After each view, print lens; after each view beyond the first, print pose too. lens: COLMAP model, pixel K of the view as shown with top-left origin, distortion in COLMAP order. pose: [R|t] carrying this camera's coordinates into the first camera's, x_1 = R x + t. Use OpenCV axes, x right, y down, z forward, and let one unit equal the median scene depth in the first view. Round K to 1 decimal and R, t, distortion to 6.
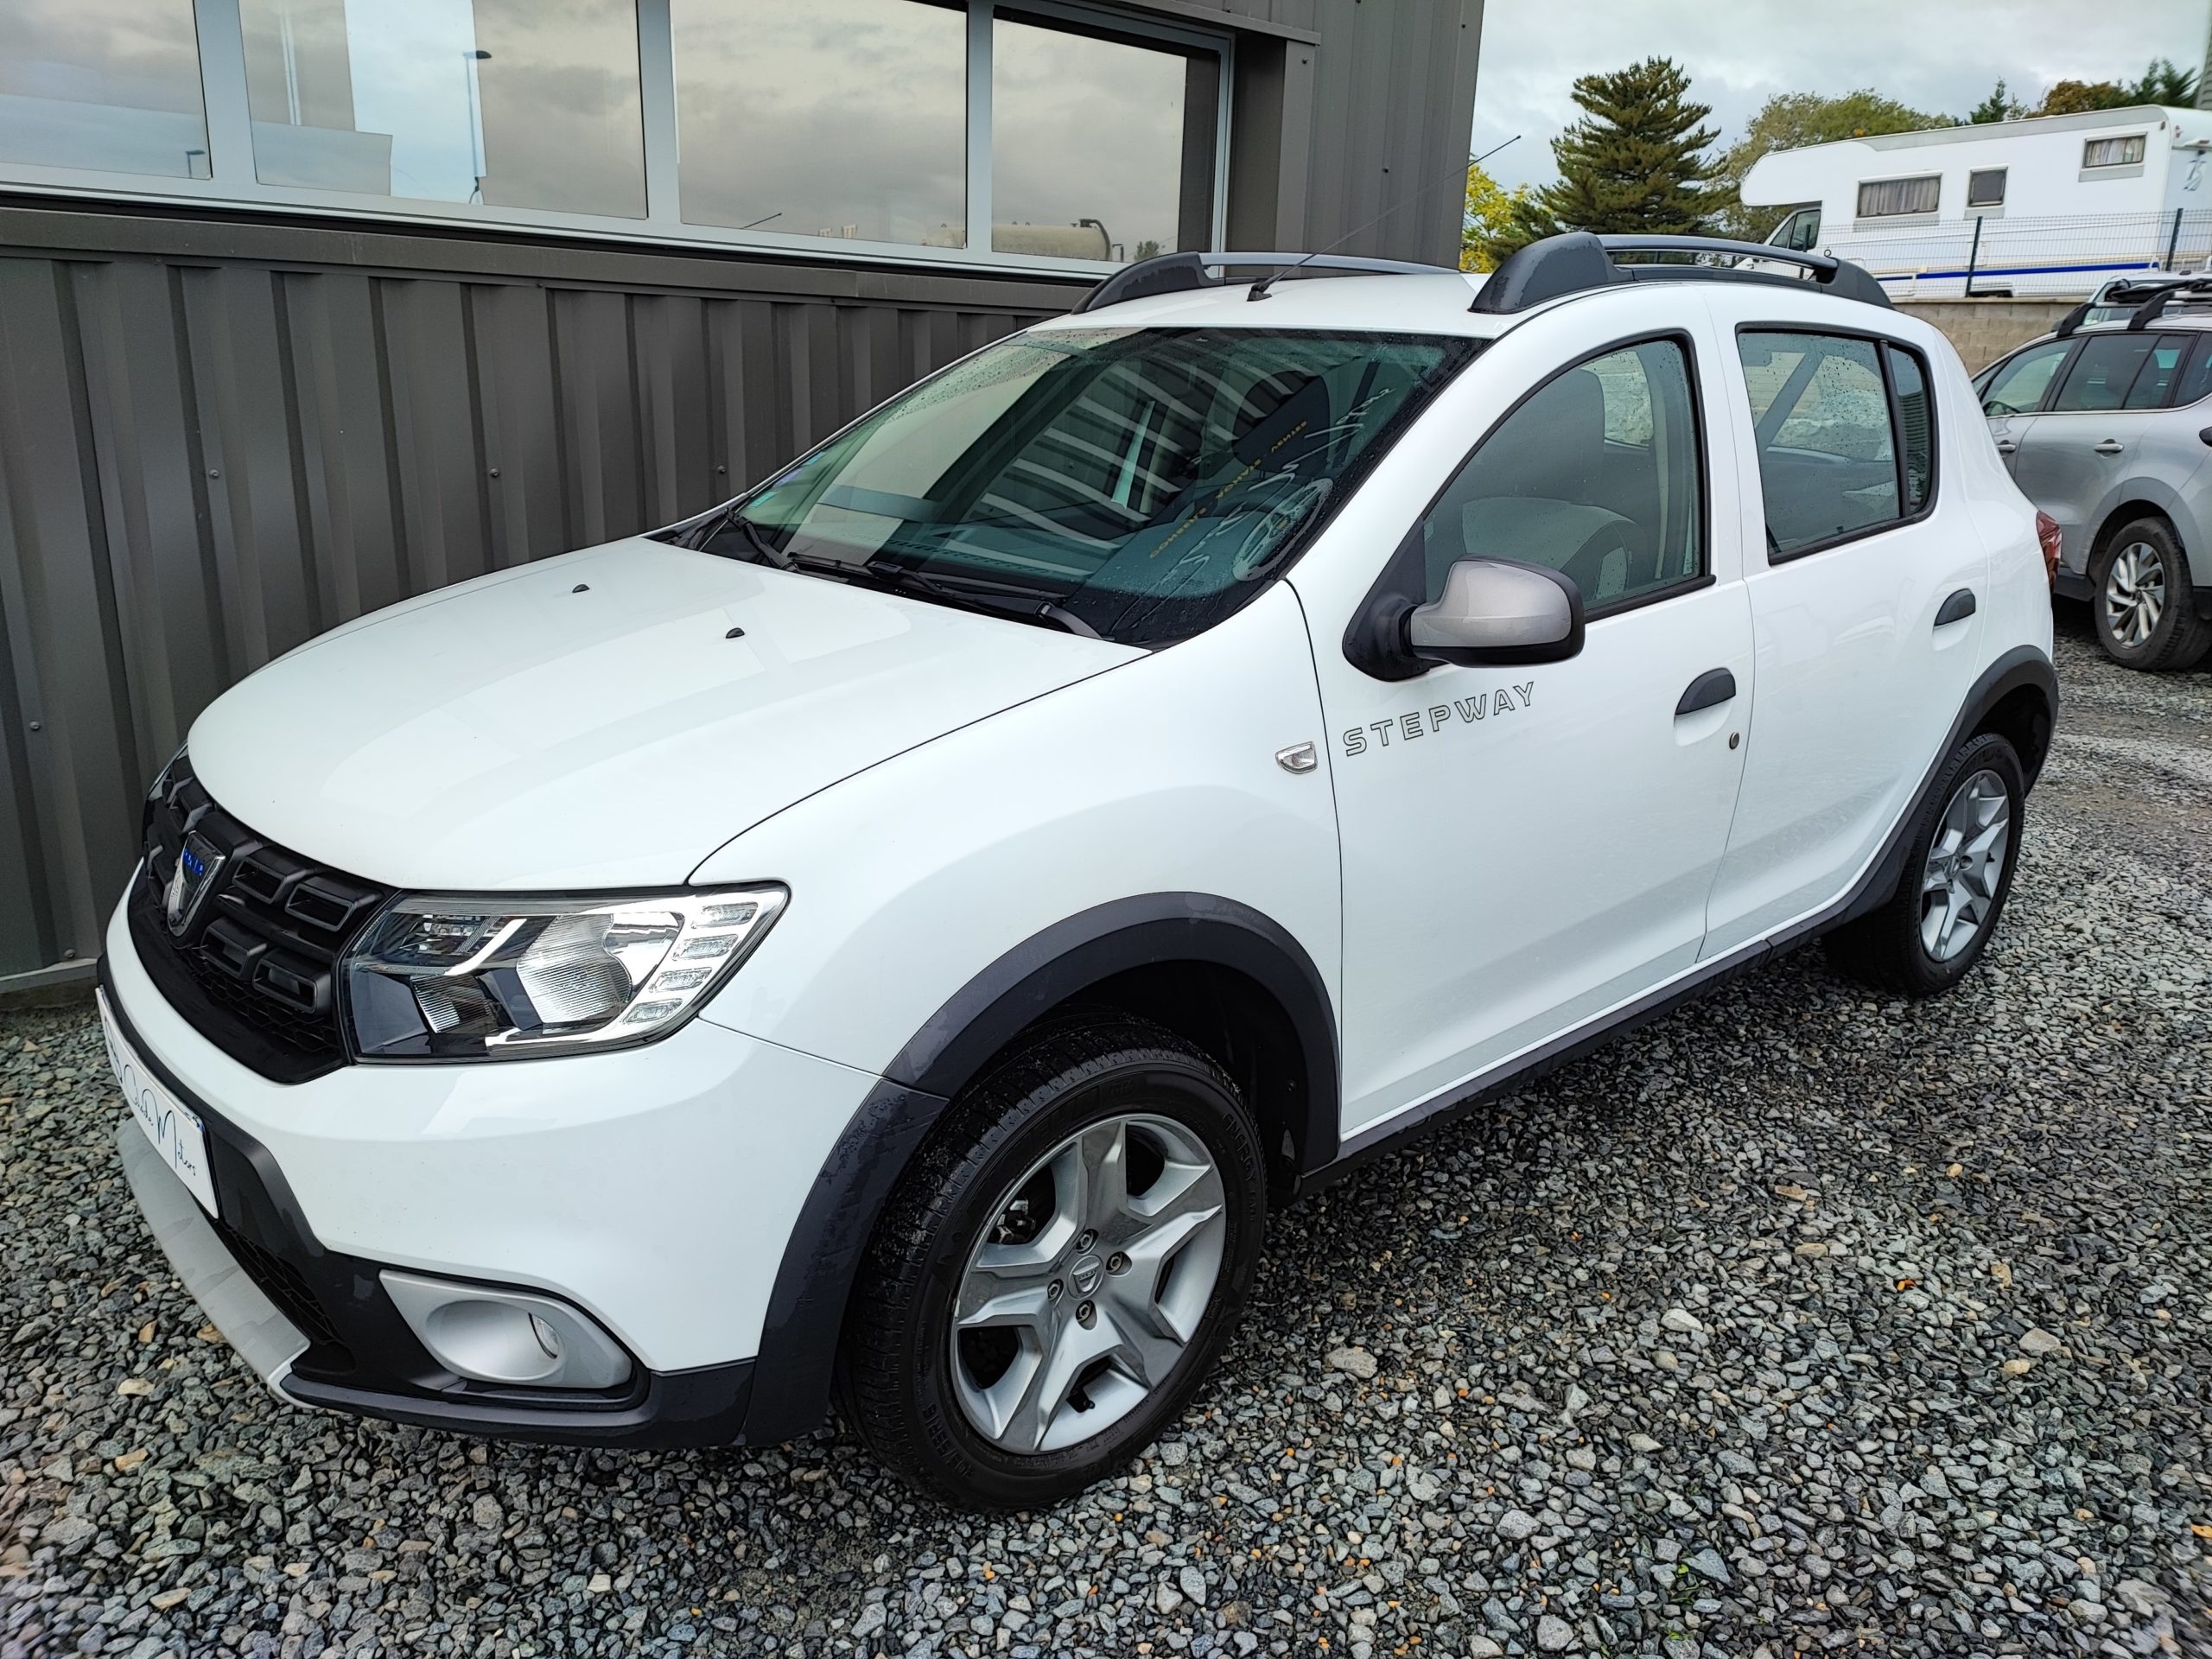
lens RADIAL K [[1596.4, 0, 1102.2], [0, 1596.4, 824.1], [0, 0, 1]] dist [0.063680, -0.072477]
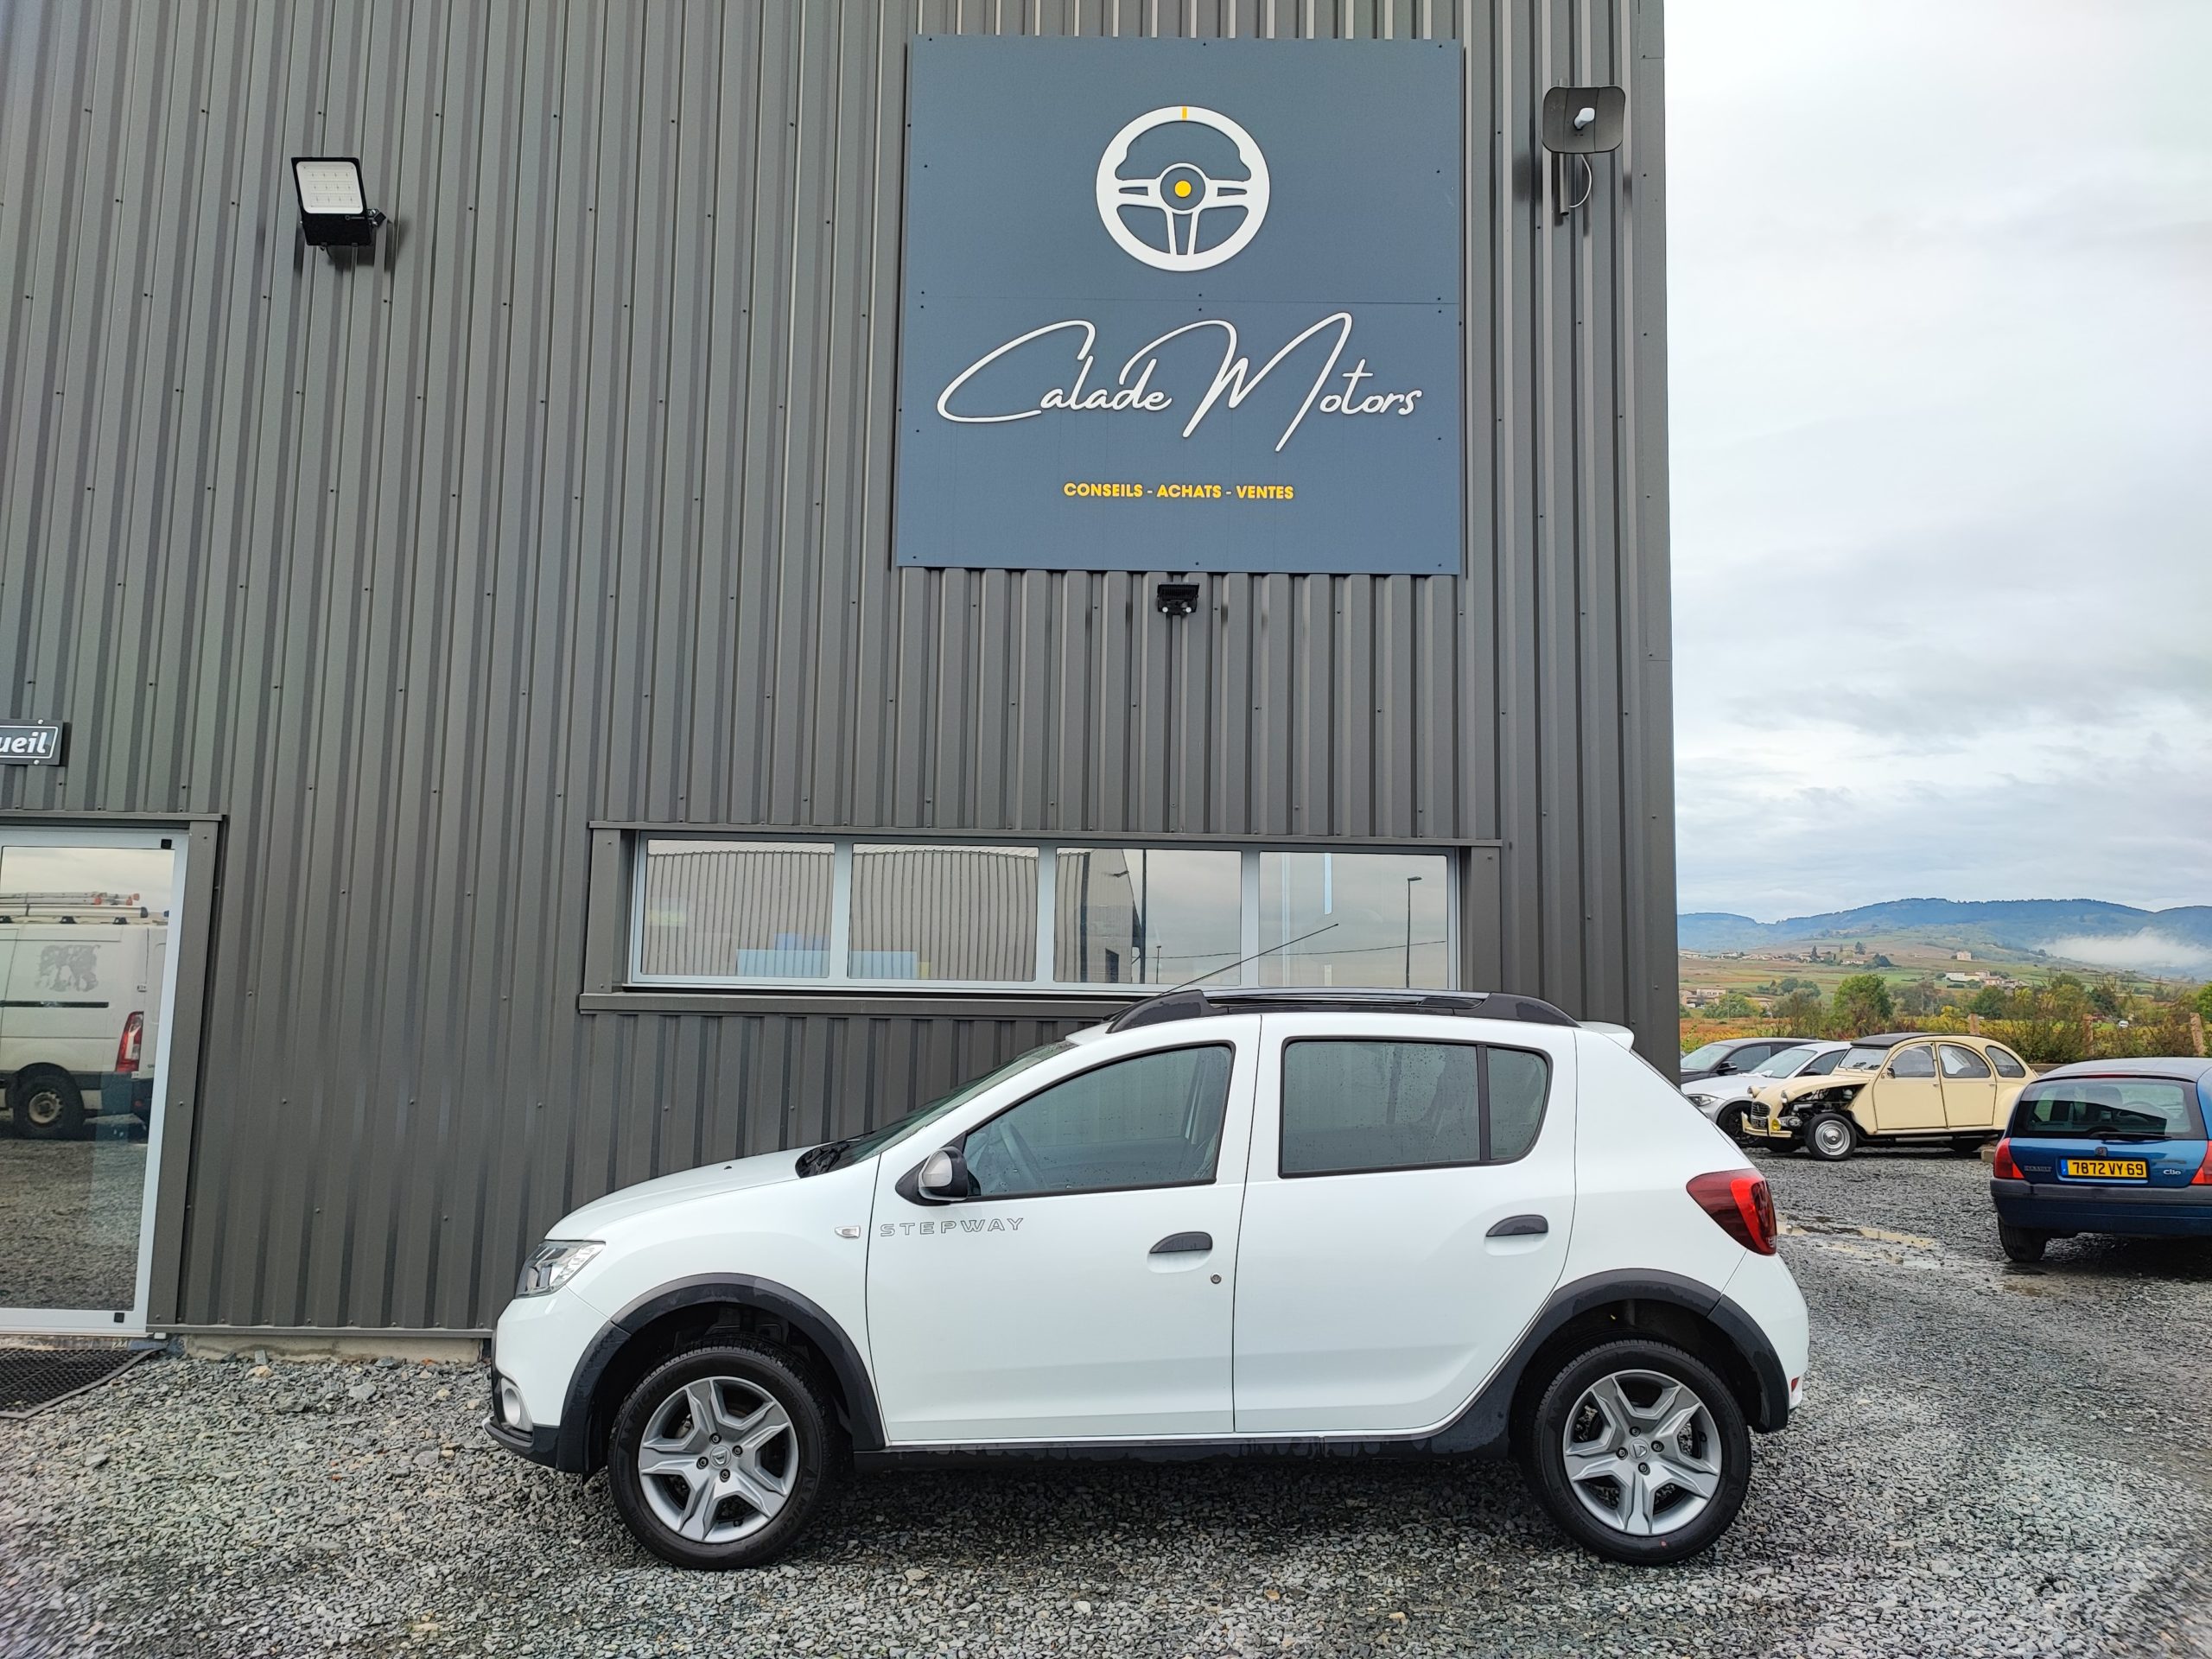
lens RADIAL K [[1596.4, 0, 1108.7], [0, 1596.4, 824.3], [0, 0, 1]] dist [0.063680, -0.072477]
pose [[0.734914, -0.086434, -0.672629, 1.019482], [-0.176647, 0.933207, -0.312923, 0.031877], [0.654750, 0.348789, 0.670559, -0.215582]]
